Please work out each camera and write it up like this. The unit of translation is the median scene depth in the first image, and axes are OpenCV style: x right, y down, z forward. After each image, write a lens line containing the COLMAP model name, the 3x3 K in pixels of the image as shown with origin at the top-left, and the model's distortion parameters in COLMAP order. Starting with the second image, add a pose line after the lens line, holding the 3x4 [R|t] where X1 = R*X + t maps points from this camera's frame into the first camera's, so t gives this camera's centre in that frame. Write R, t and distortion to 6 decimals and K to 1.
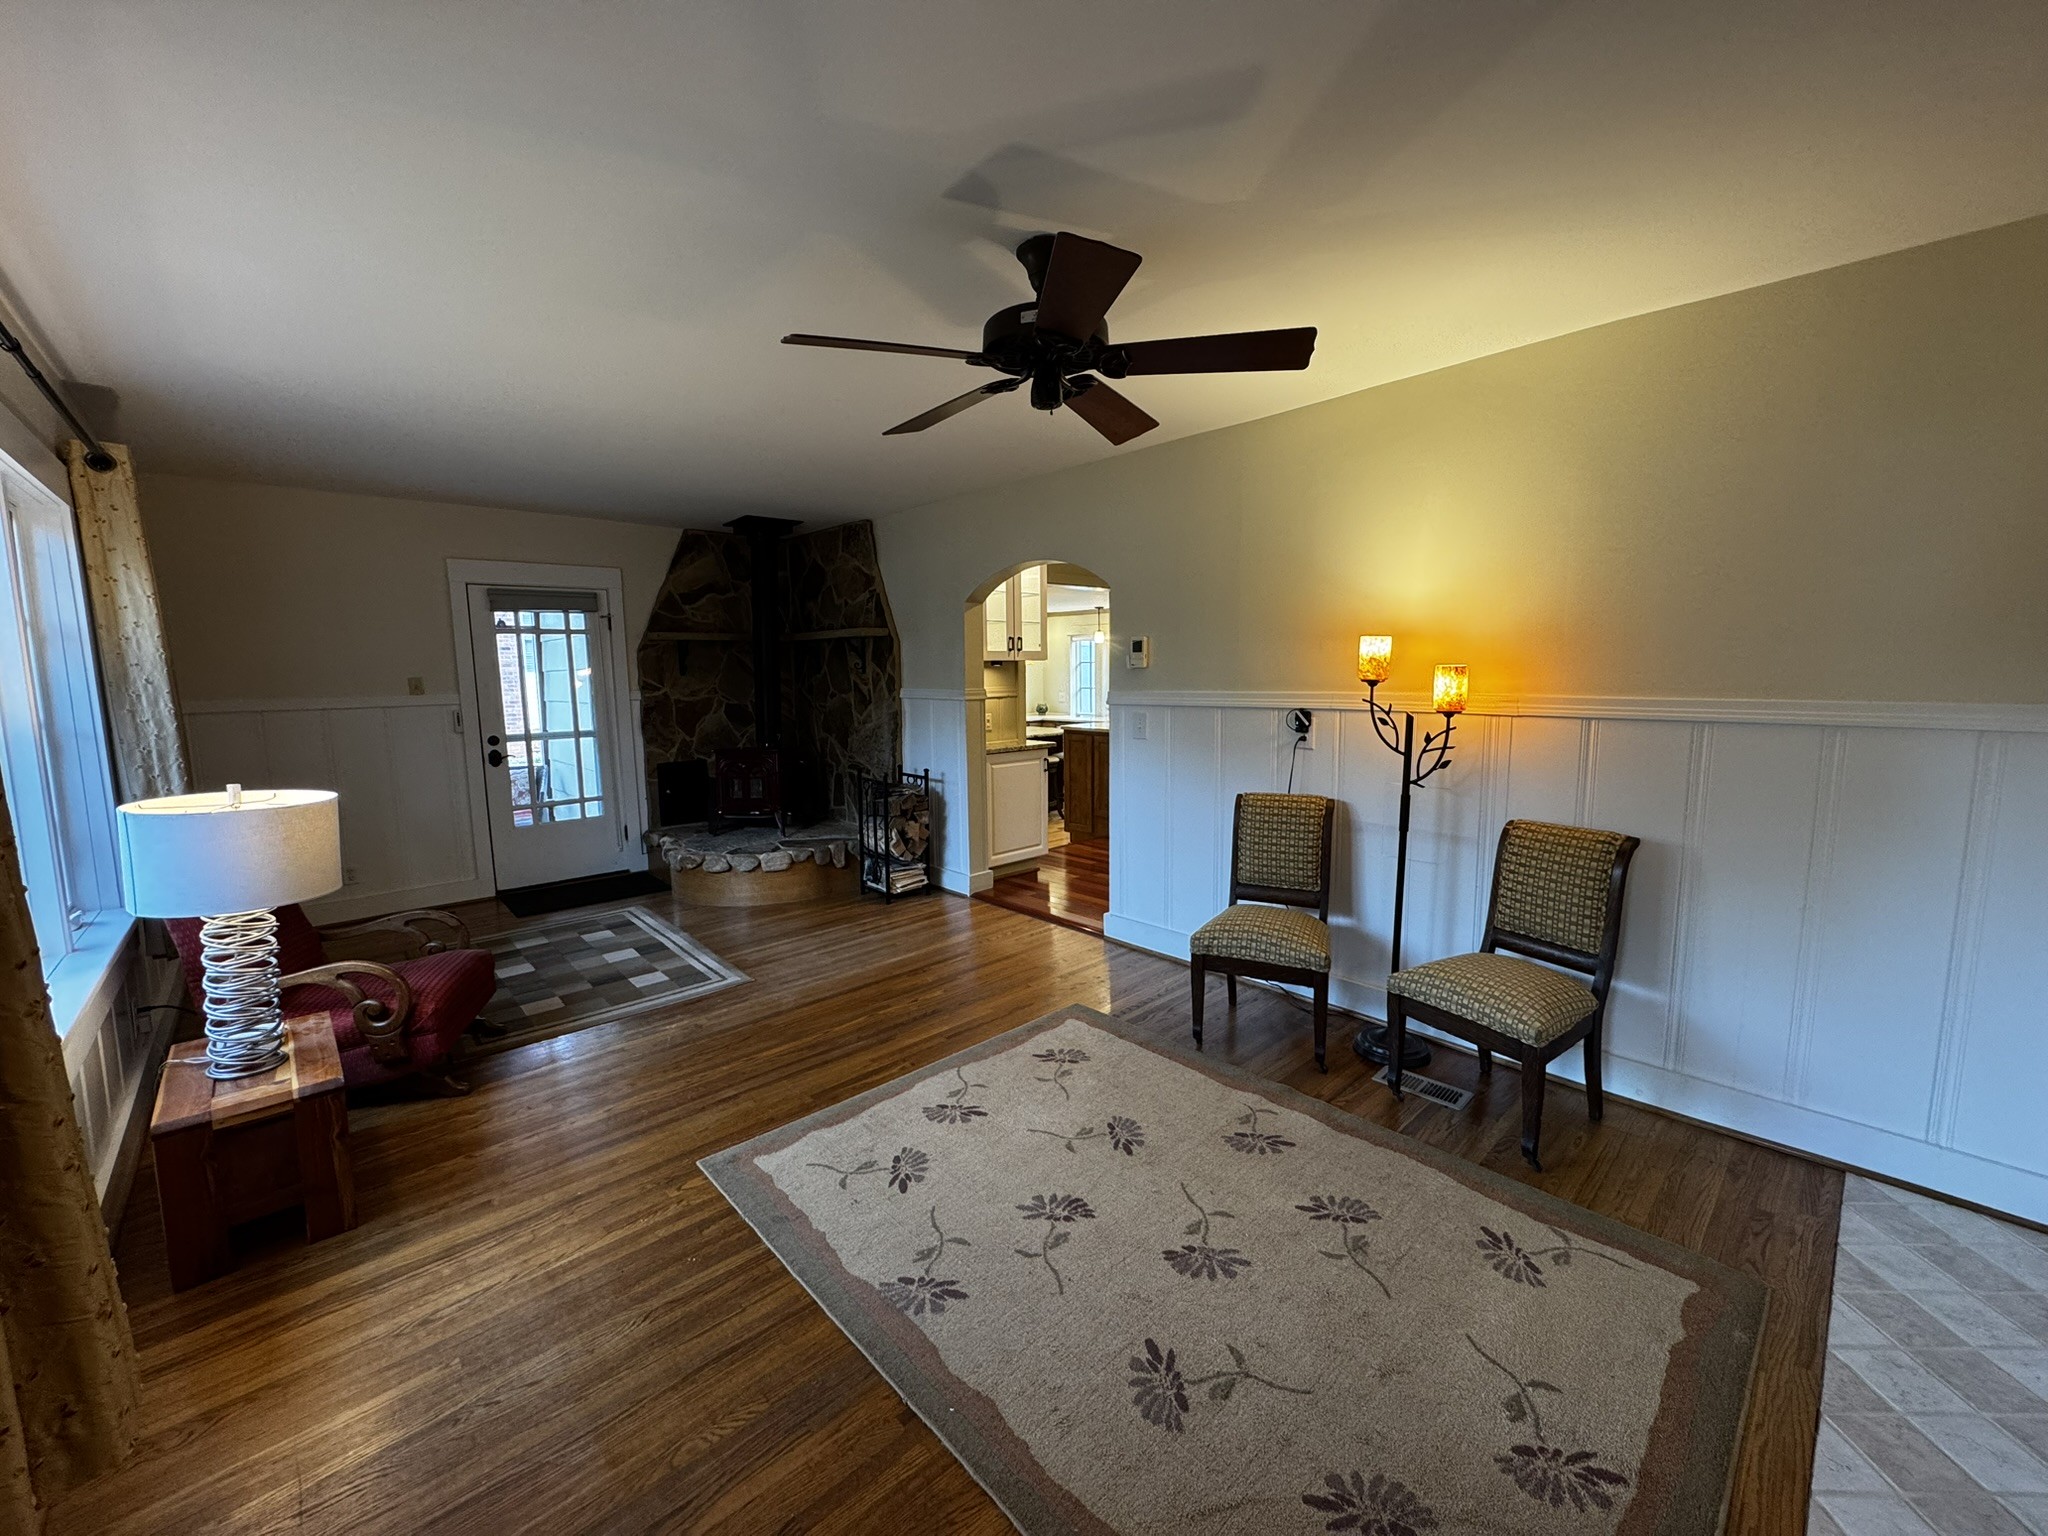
lens RADIAL K [[813.9, 0, 1024.8], [0, 813.9, 766.7], [0, 0, 1]] dist [-0.002775, 0.000572]
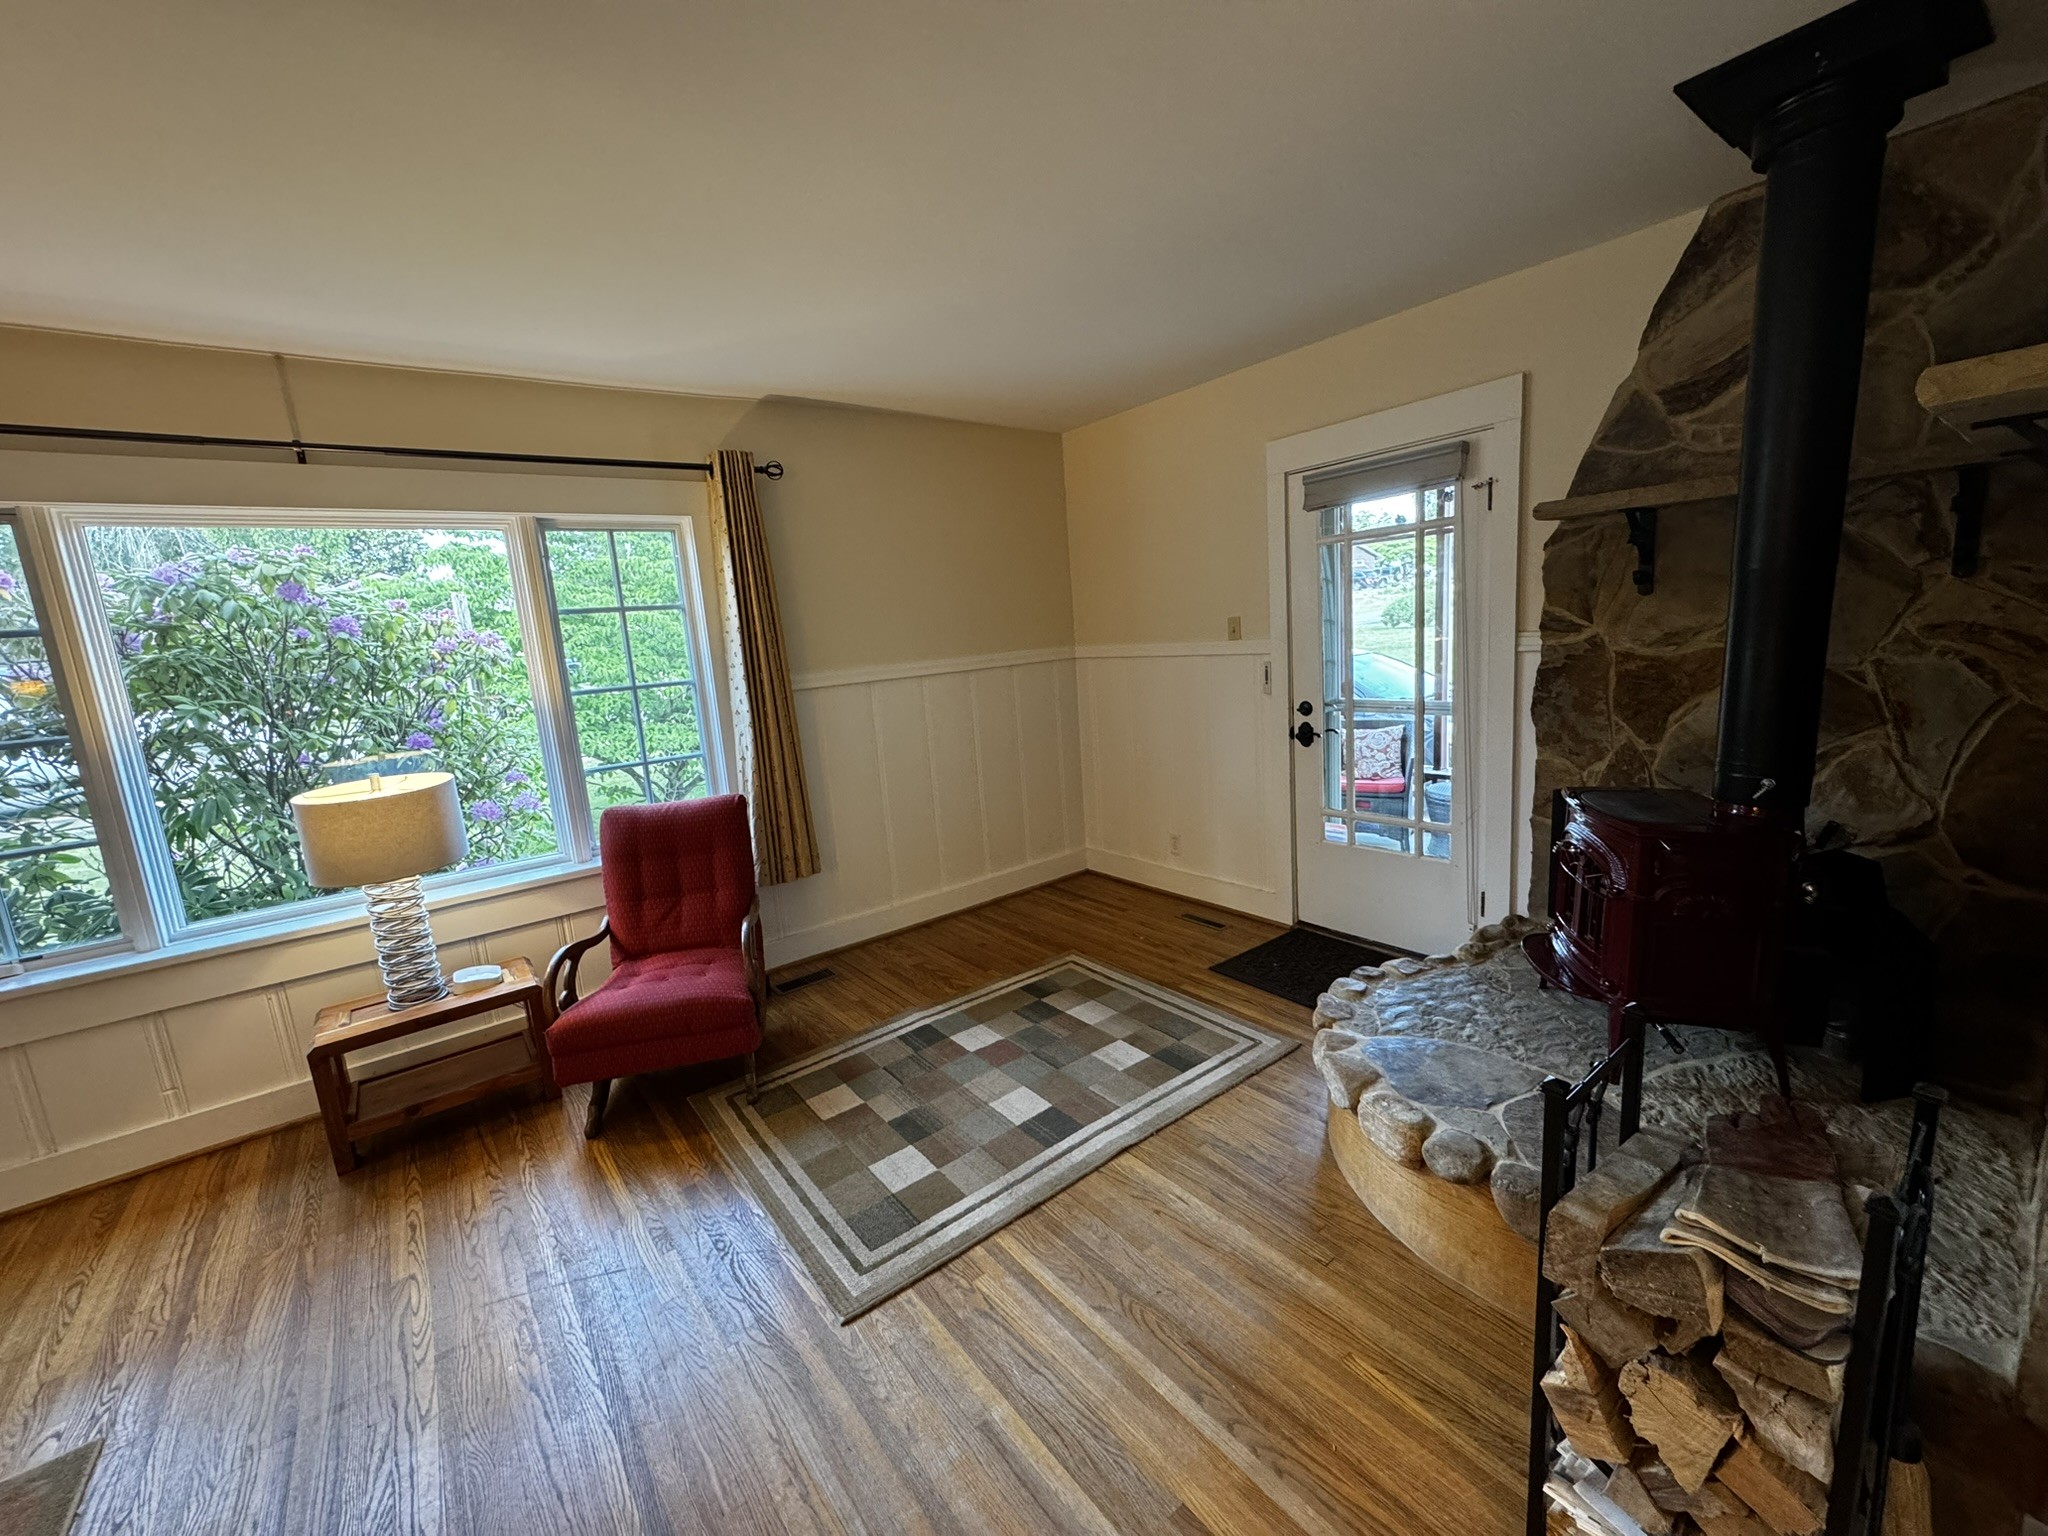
lens RADIAL K [[813.9, 0, 1022.6], [0, 813.9, 765.4], [0, 0, 1]] dist [-0.002775, 0.000572]
pose [[-0.091522, 0.188442, -0.977811, 0.051385], [-0.044219, 0.980194, 0.193040, -0.140977], [0.994821, 0.060906, -0.081376, 1.095851]]
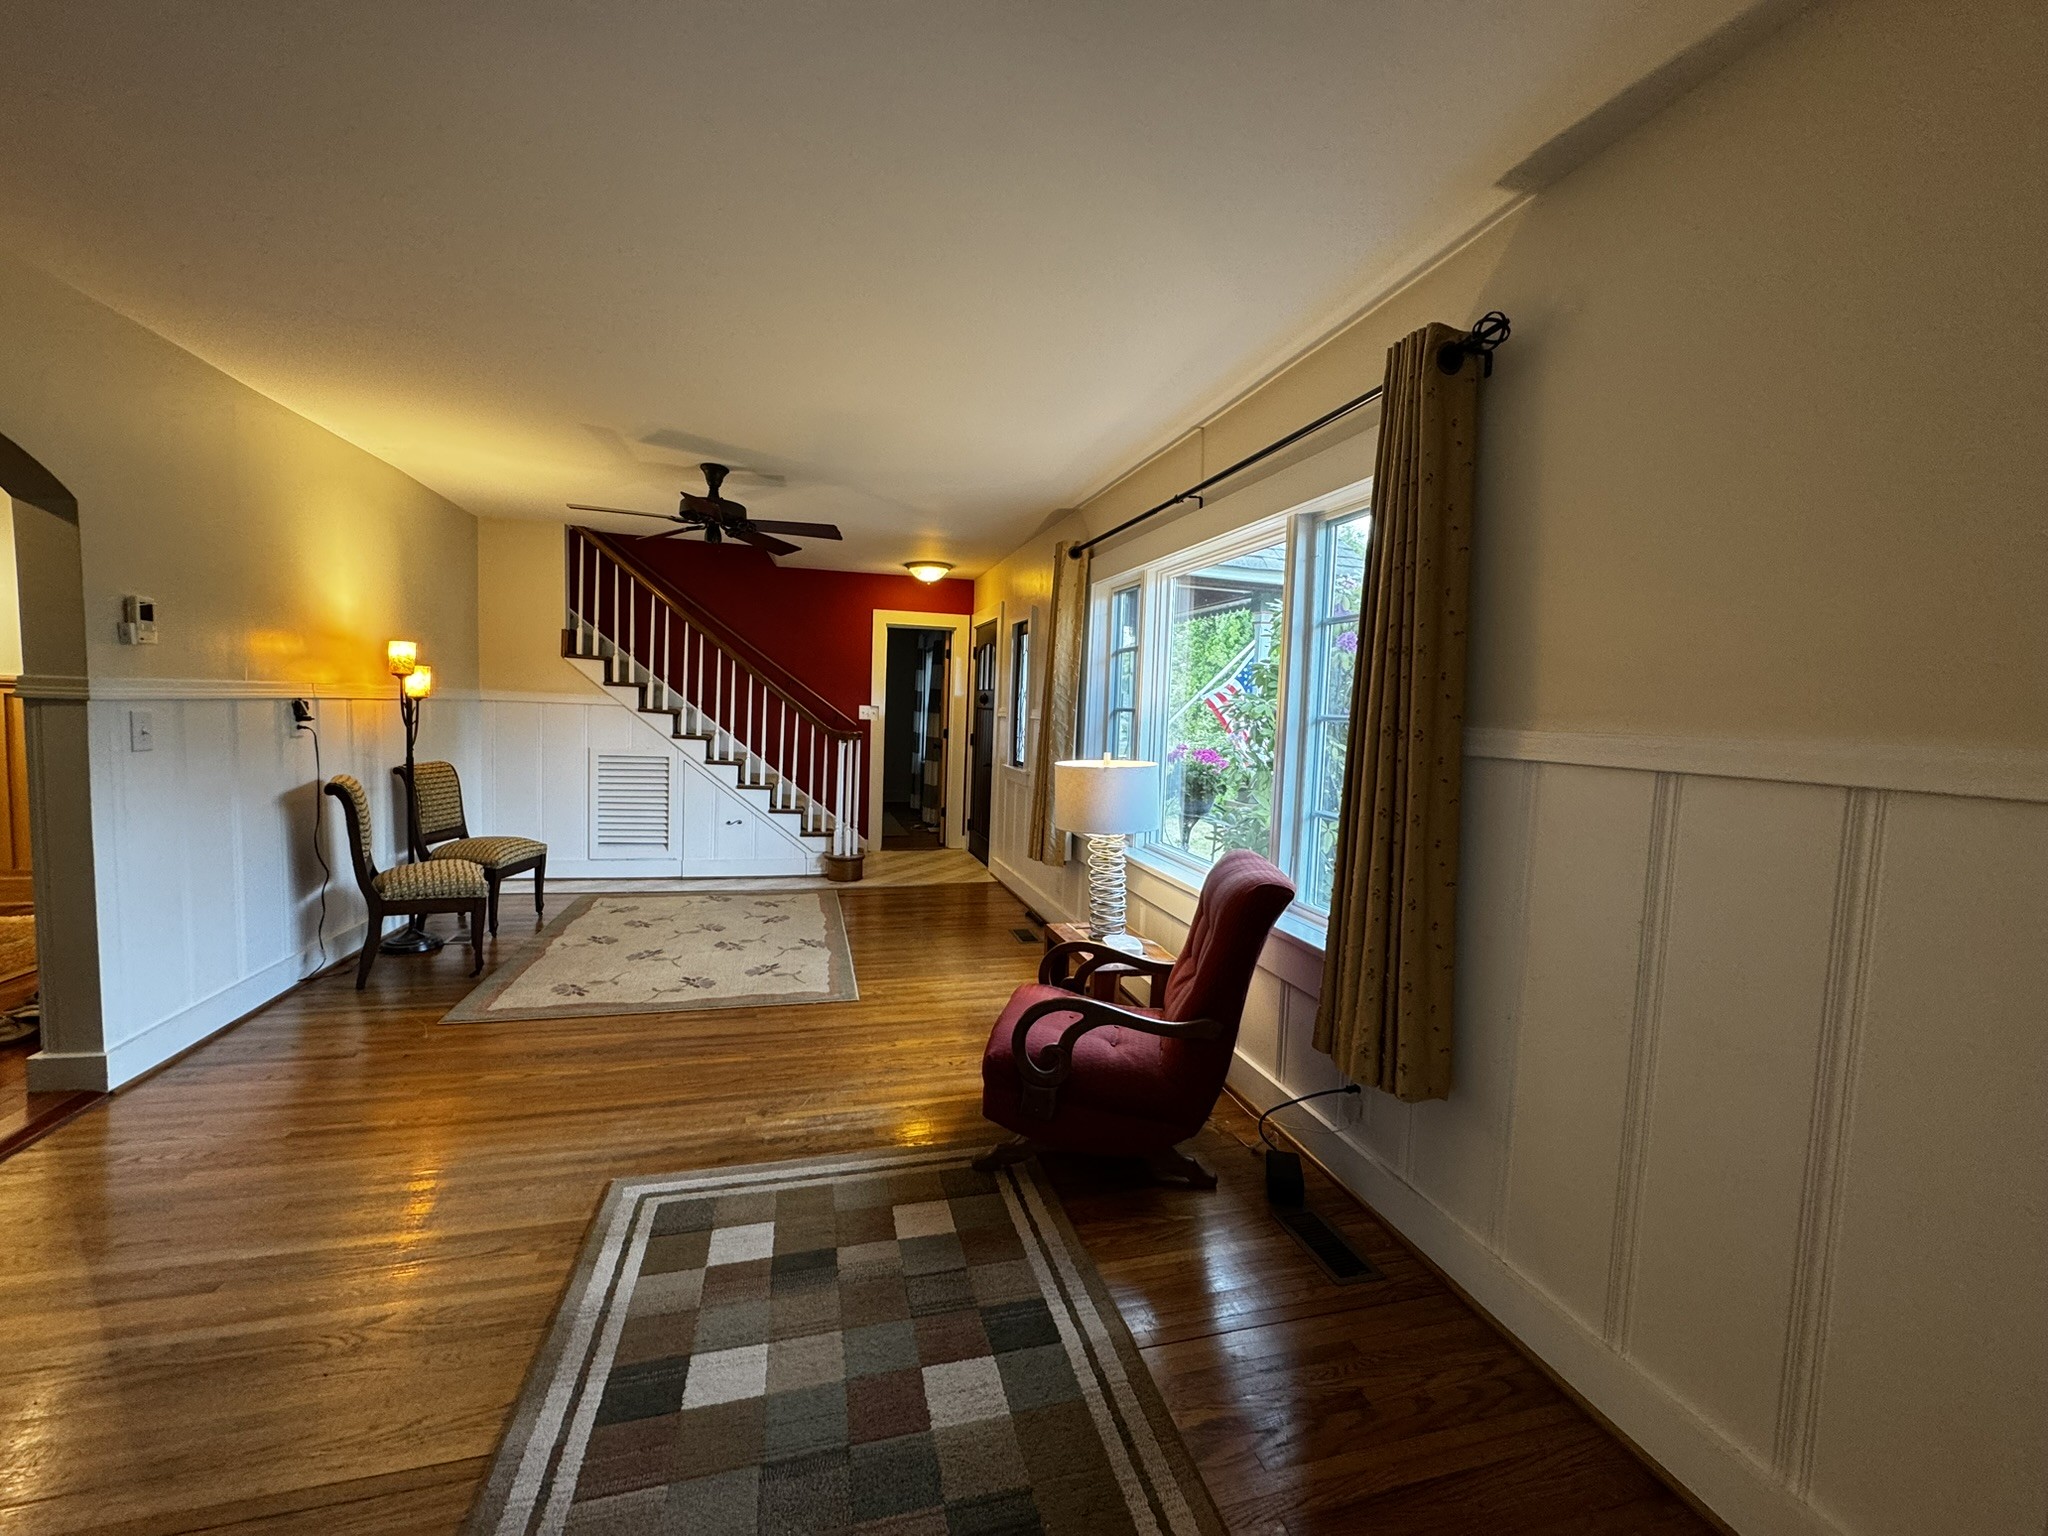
lens RADIAL K [[813.9, 0, 1020.8], [0, 813.9, 763.6], [0, 0, 1]] dist [-0.002775, 0.000572]
pose [[-0.886745, -0.052377, 0.459283, -0.823759], [0.028682, 0.985412, 0.167753, -0.117632], [-0.461369, 0.161927, -0.872306, 1.293889]]
